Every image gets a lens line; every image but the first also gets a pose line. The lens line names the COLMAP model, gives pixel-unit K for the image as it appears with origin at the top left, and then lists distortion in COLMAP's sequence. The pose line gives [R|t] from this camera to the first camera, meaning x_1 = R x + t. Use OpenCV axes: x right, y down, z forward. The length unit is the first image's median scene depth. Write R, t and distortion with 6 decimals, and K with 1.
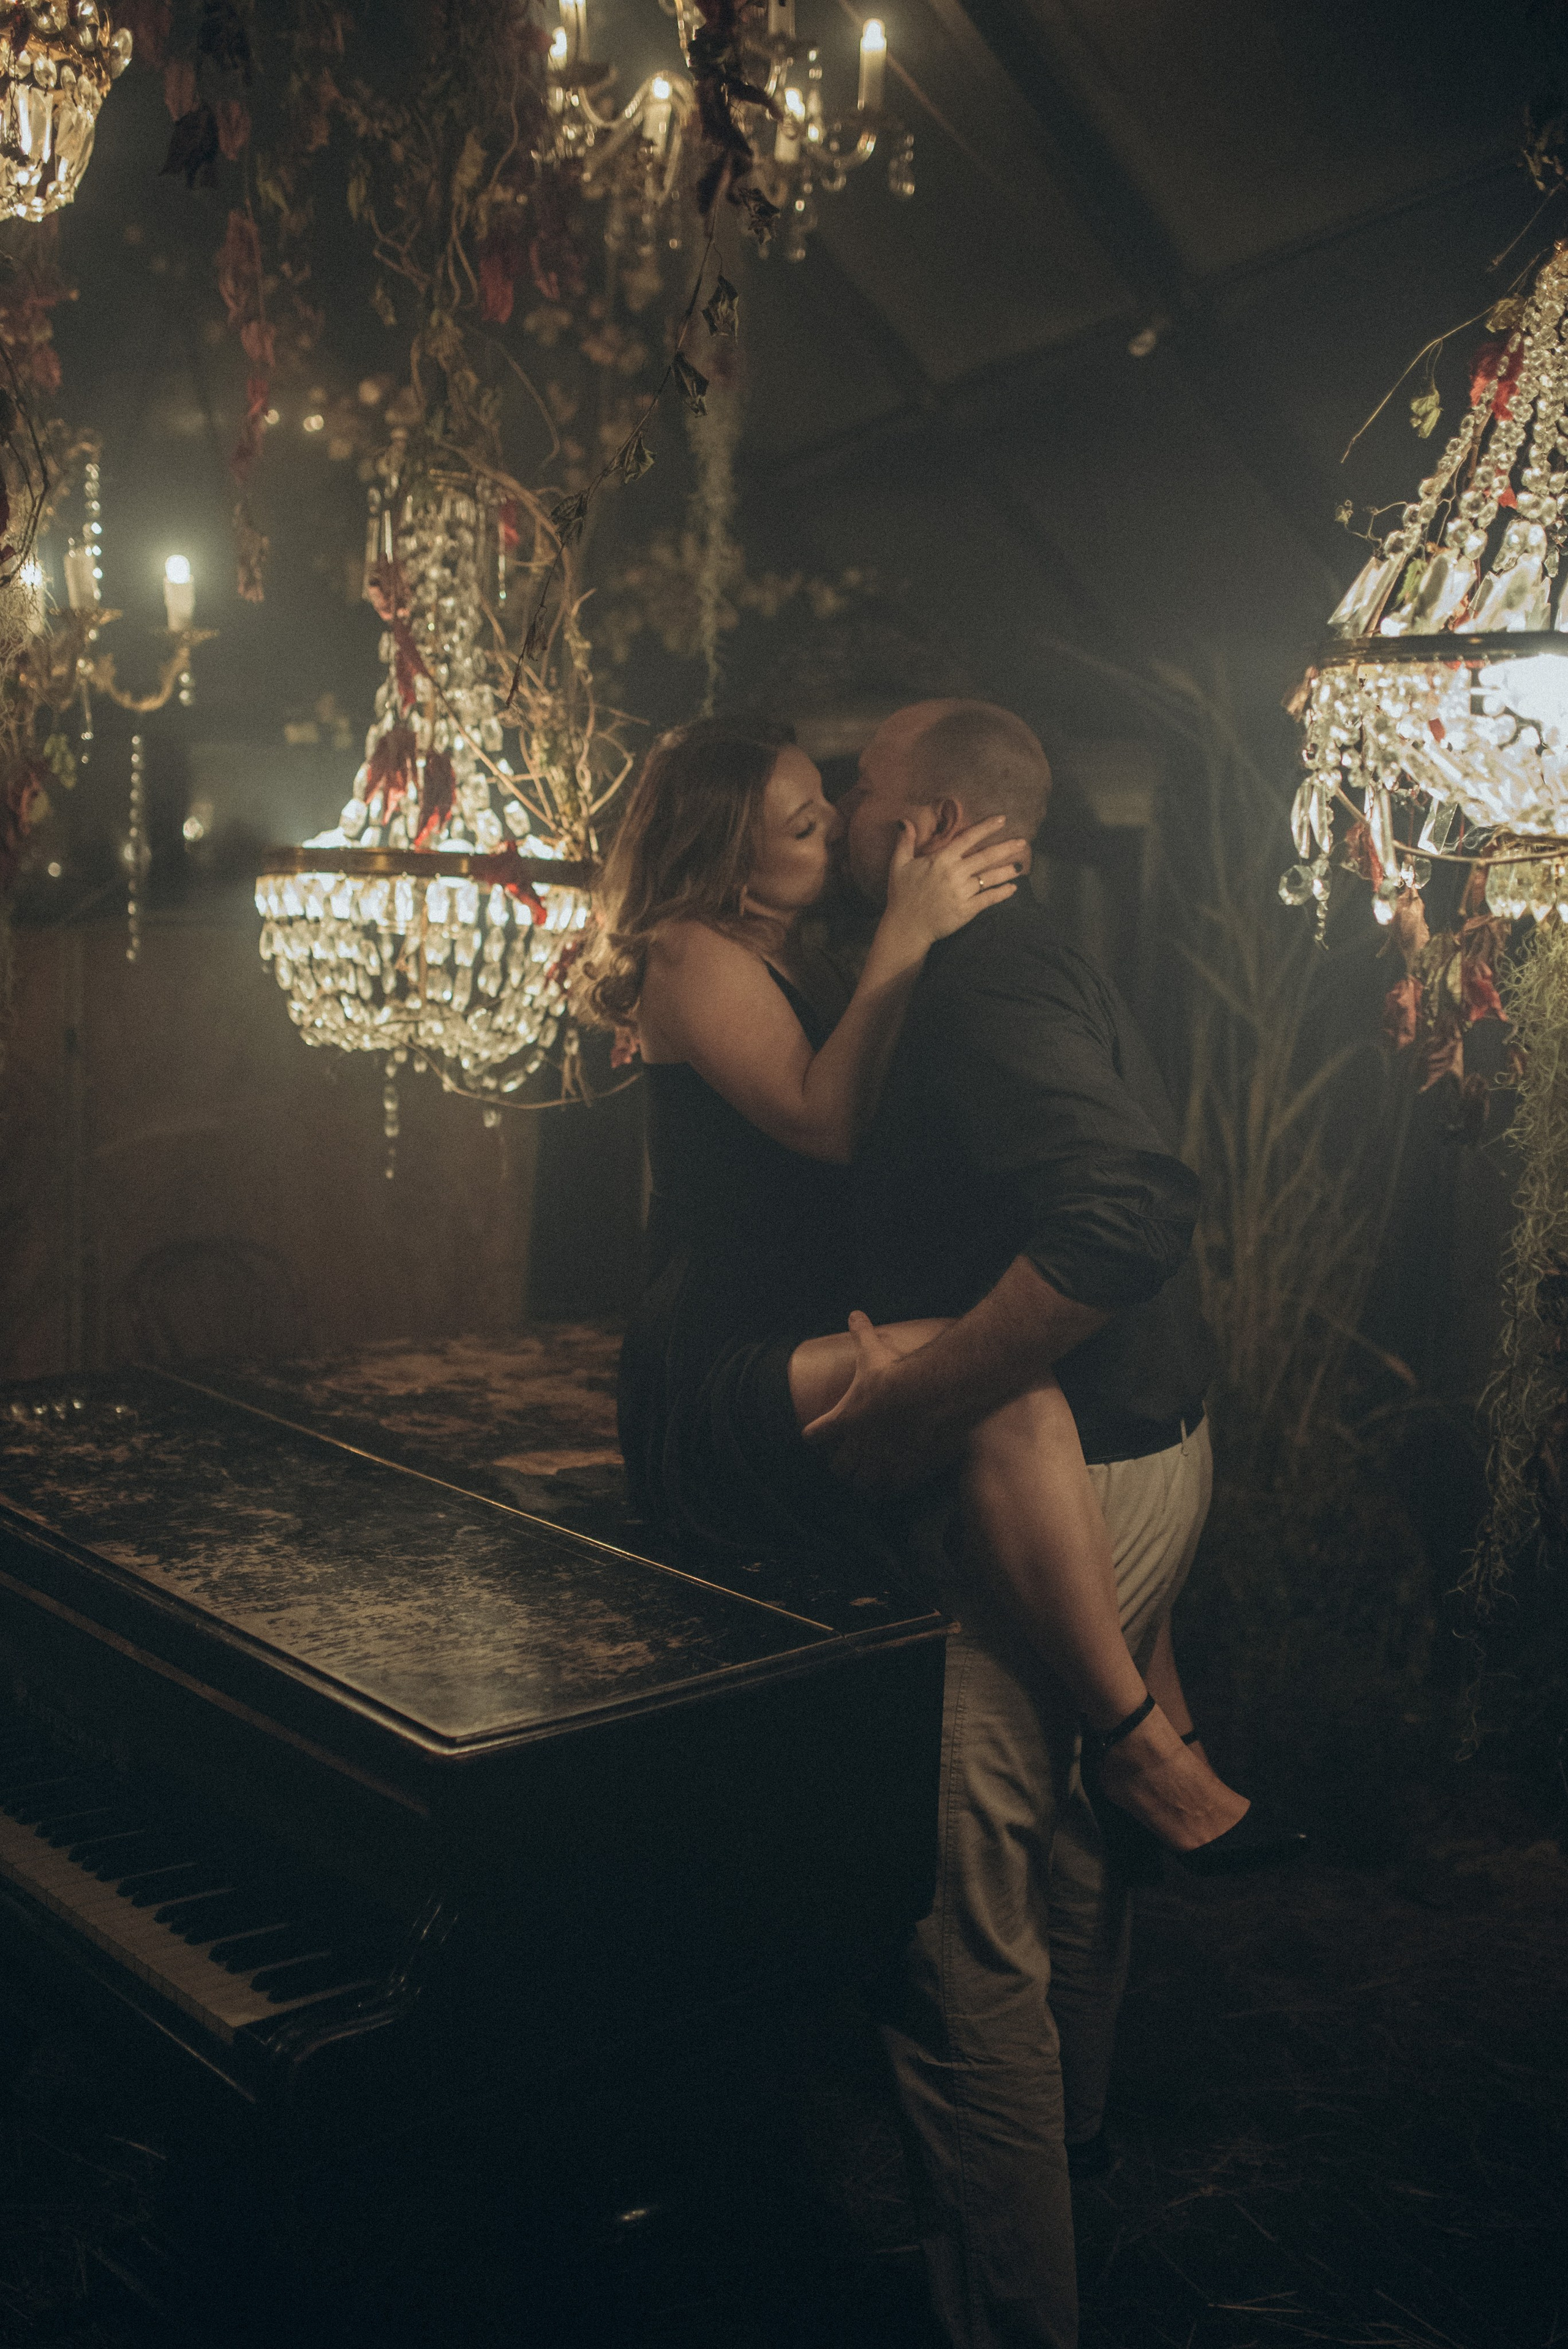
lens RADIAL K [[2290.1, 0, 784.0], [0, 2290.1, 1174.5], [0, 0, 1]] dist [-0.043503, 0.023280]
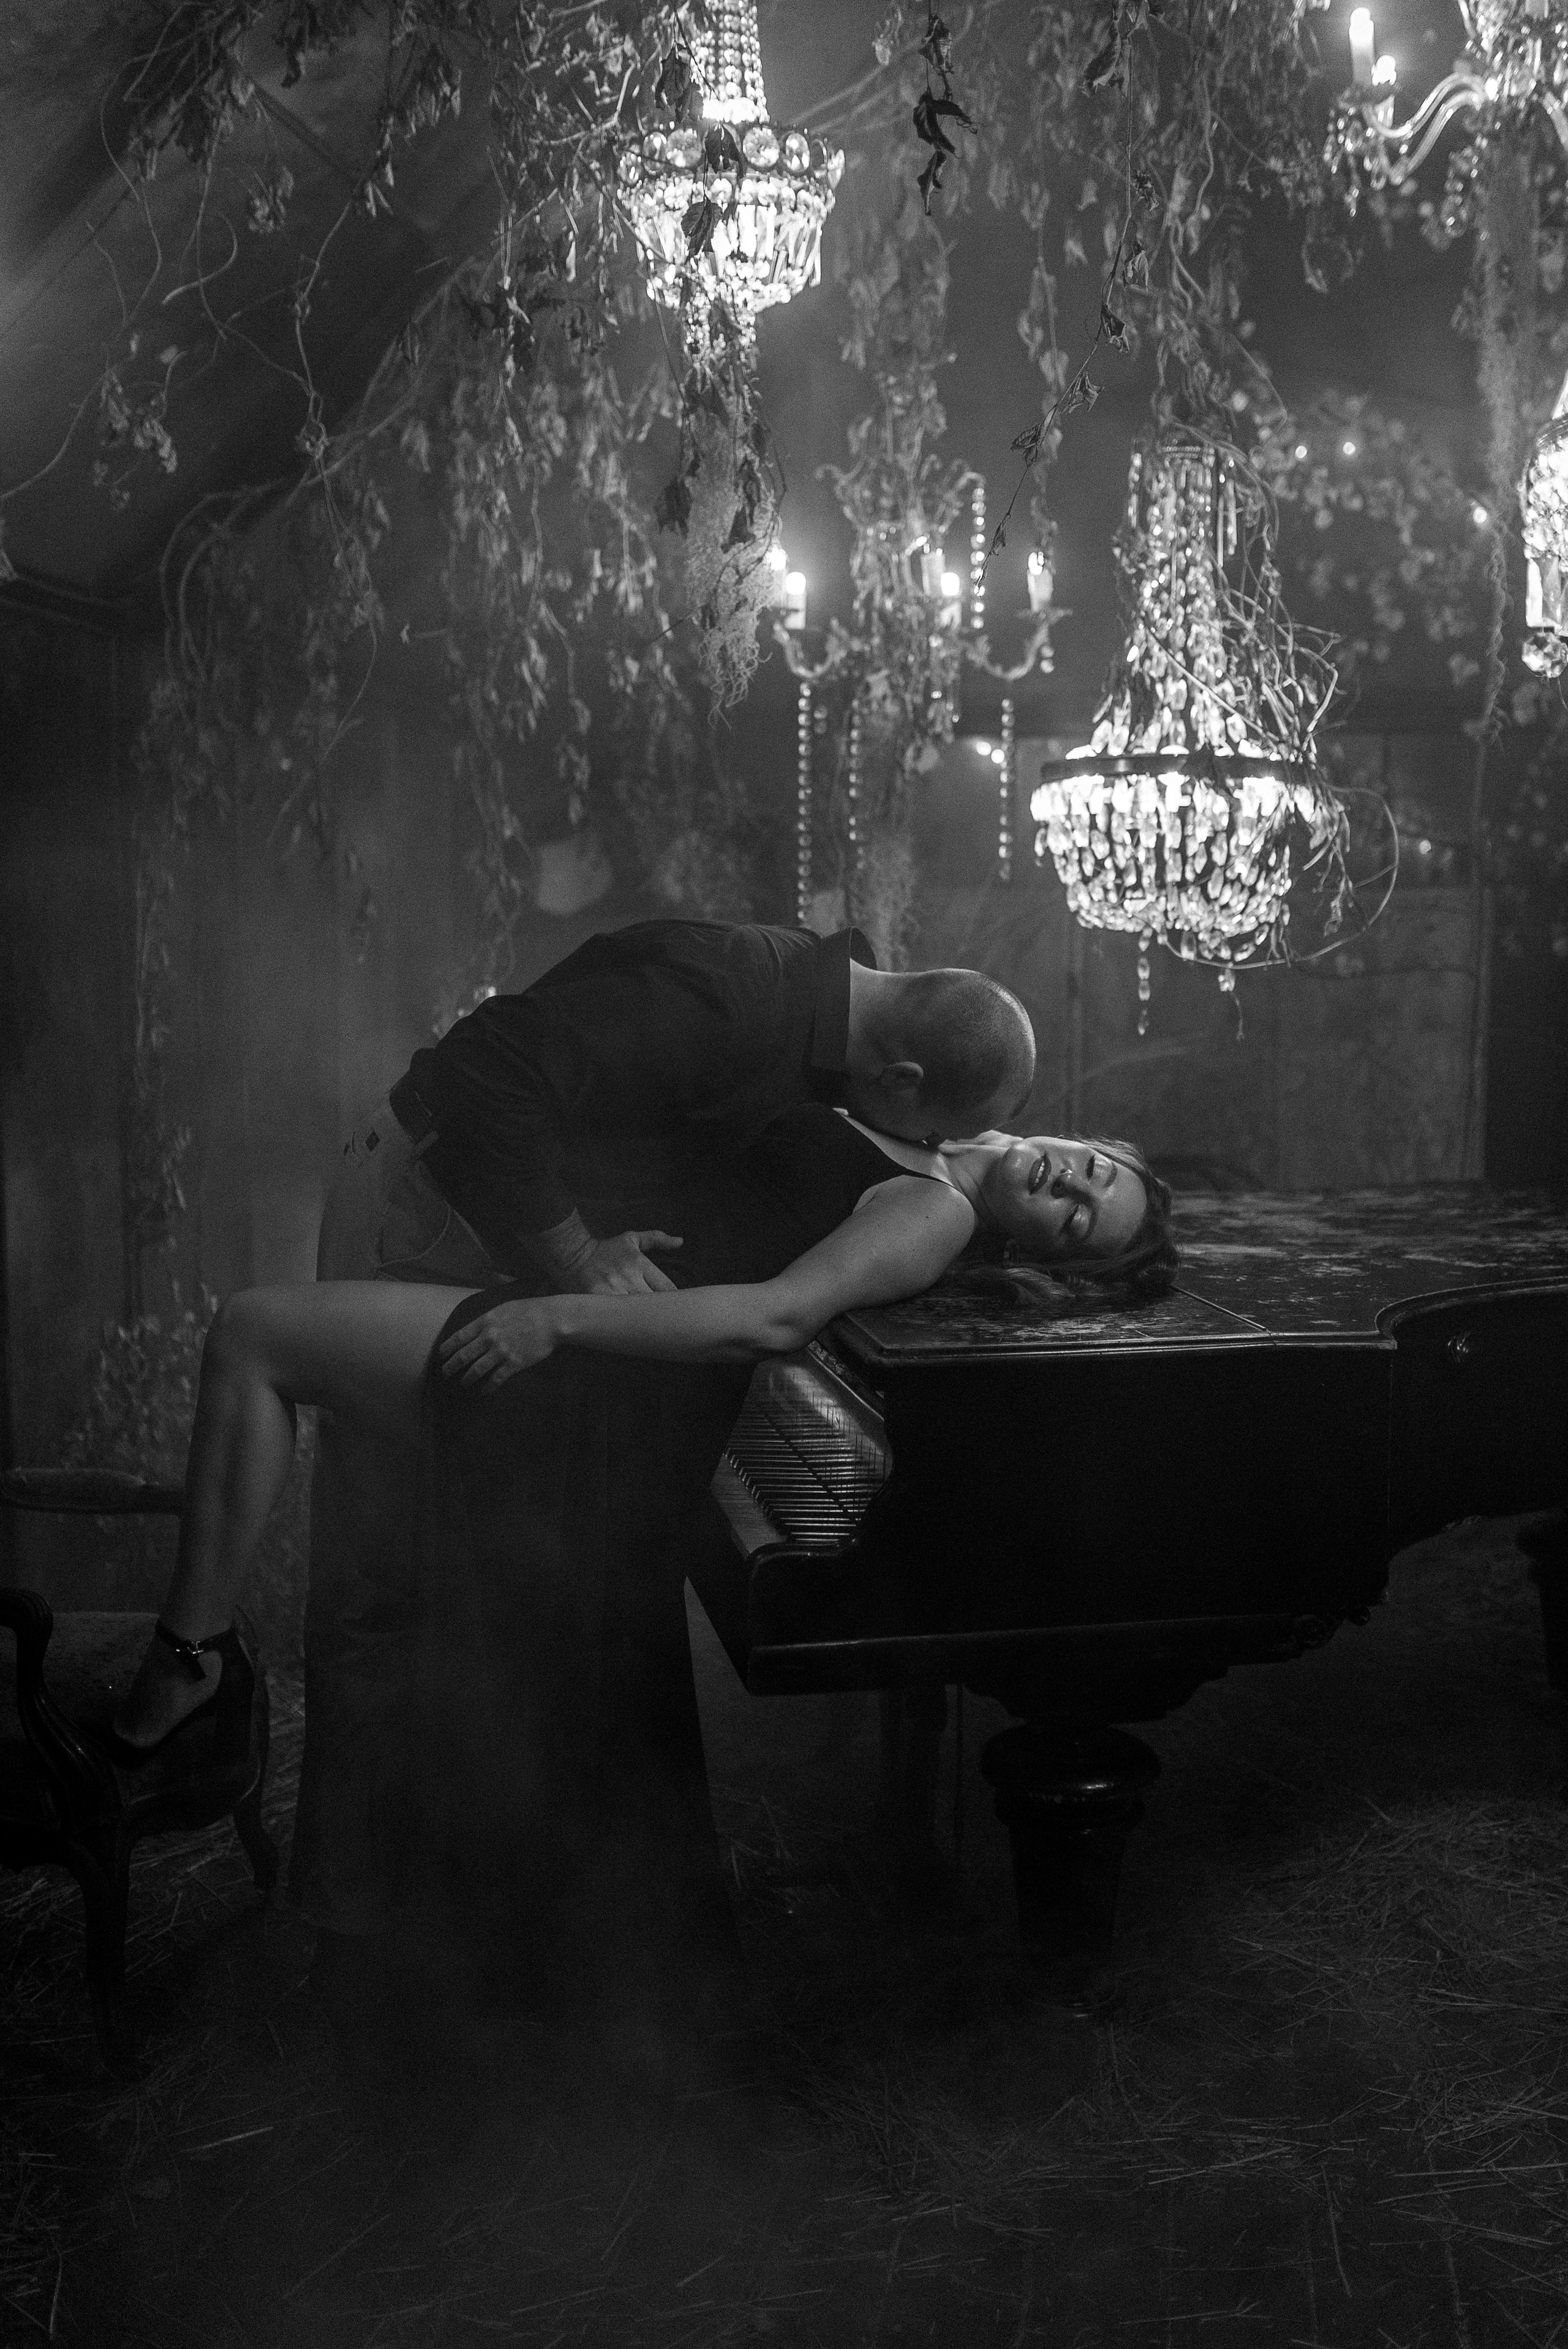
lens RADIAL K [[2244.7, 0, 786.1], [0, 2244.7, 1148.9], [0, 0, 1]] dist [-0.004200, -0.014969]
pose [[0.836976, 0.015796, -0.547011, 0.325566], [-0.037019, 0.998928, -0.027796, 0.103820], [0.545986, 0.043514, 0.836664, -0.099517]]
